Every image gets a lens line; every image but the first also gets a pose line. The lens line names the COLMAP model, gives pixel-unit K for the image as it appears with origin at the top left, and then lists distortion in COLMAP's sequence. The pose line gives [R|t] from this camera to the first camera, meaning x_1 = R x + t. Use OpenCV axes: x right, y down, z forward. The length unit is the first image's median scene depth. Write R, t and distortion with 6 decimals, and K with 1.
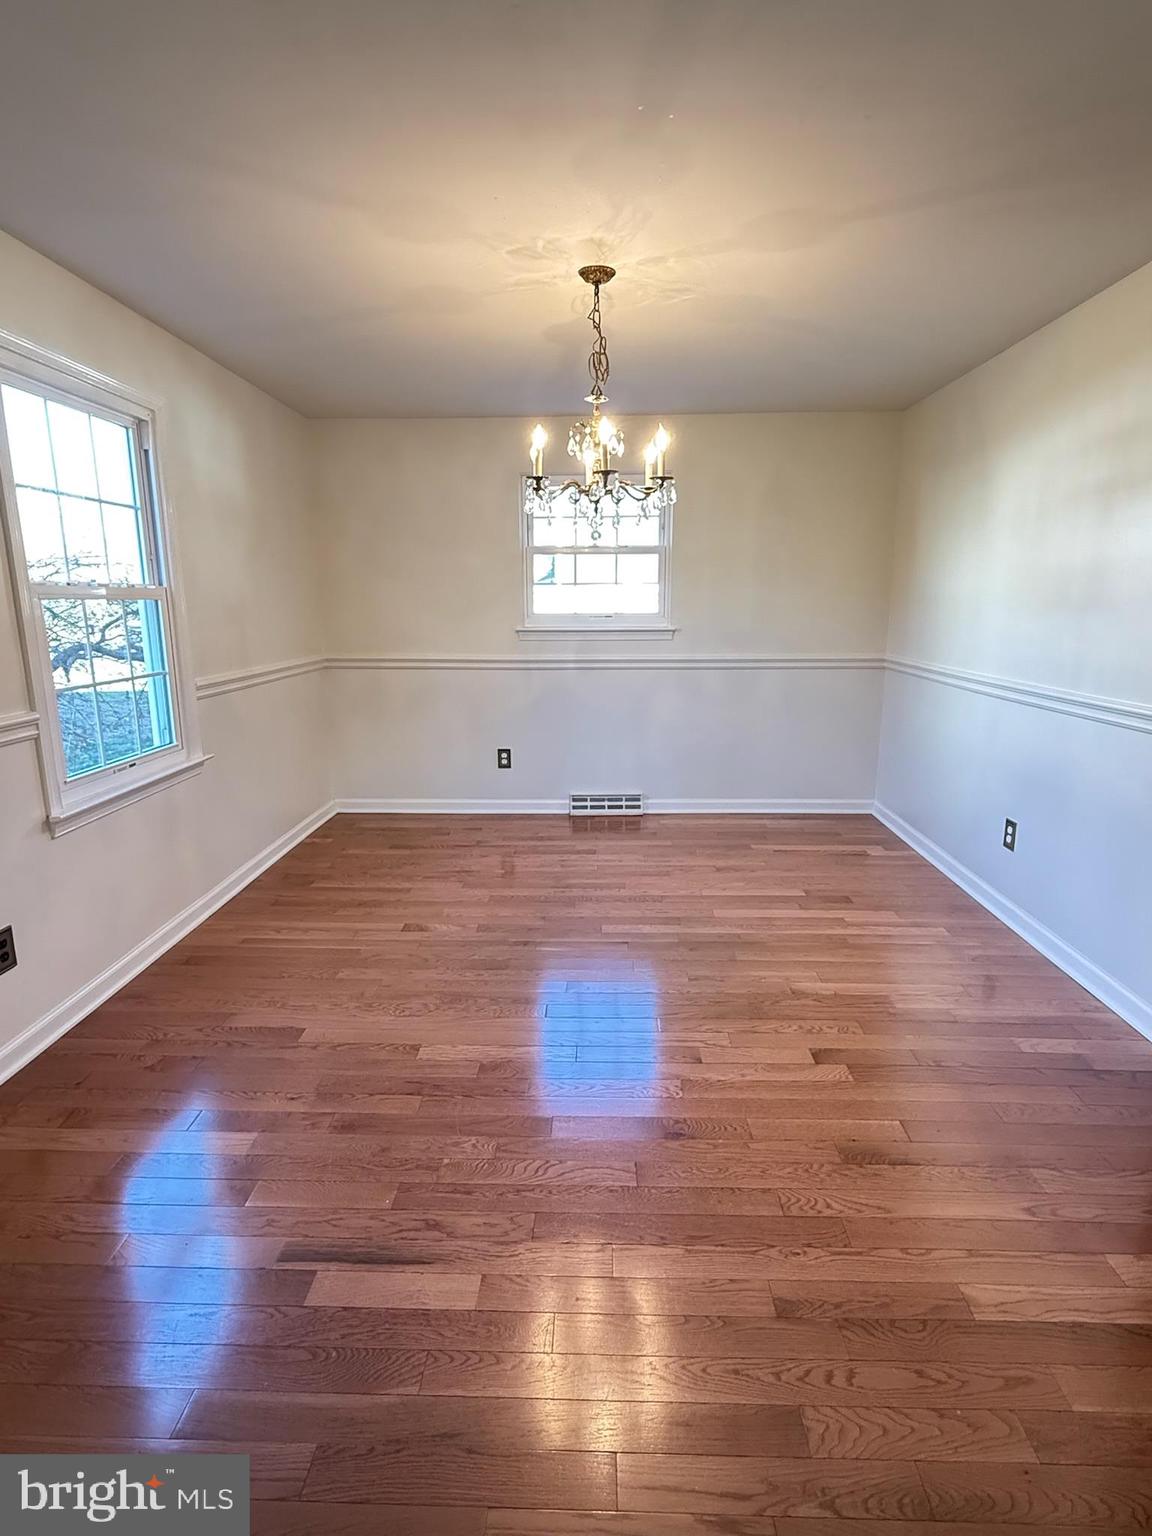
lens RADIAL K [[794.6, 0, 576.0], [0, 794.6, 771.2], [0, 0, 1]] dist [-0.000382, -0.000779]
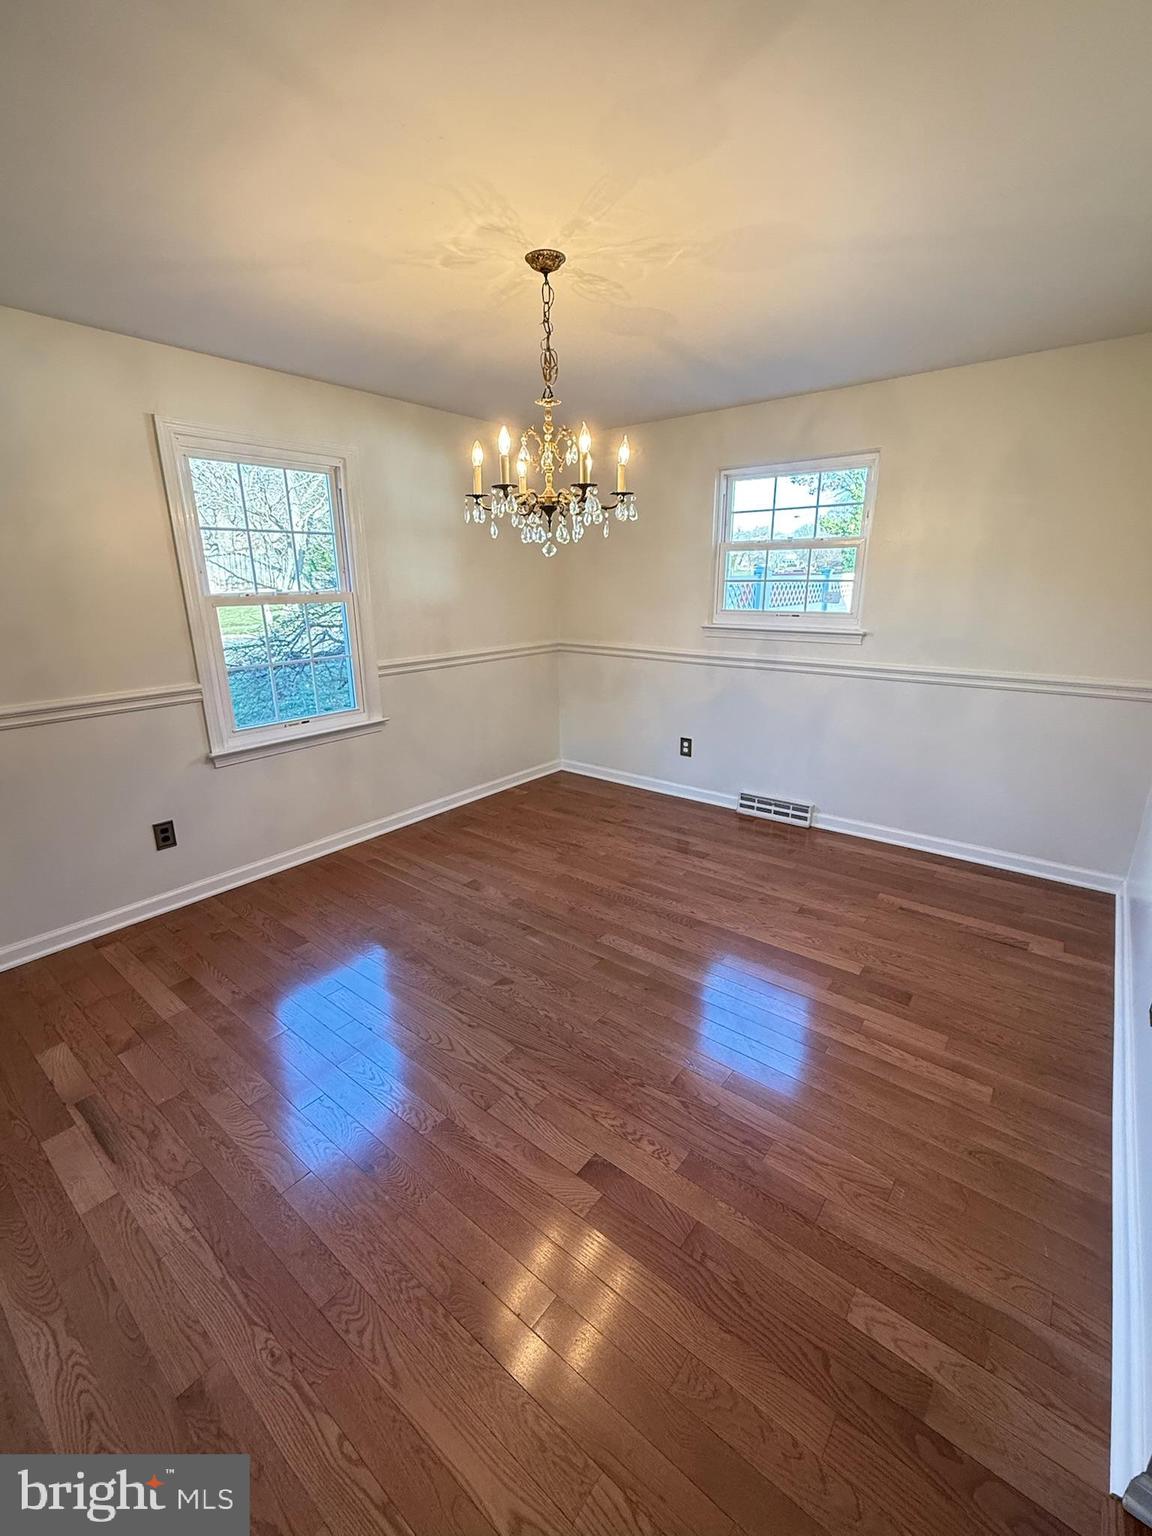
lens RADIAL K [[653.7, 0, 570.9], [0, 653.7, 770.7], [0, 0, 1]] dist [-0.001851, 0.000126]
pose [[0.792956, 0.172874, -0.584239, 0.379171], [-0.123221, 0.984590, 0.124095, -0.092748], [0.596688, -0.026411, 0.802038, 0.257009]]
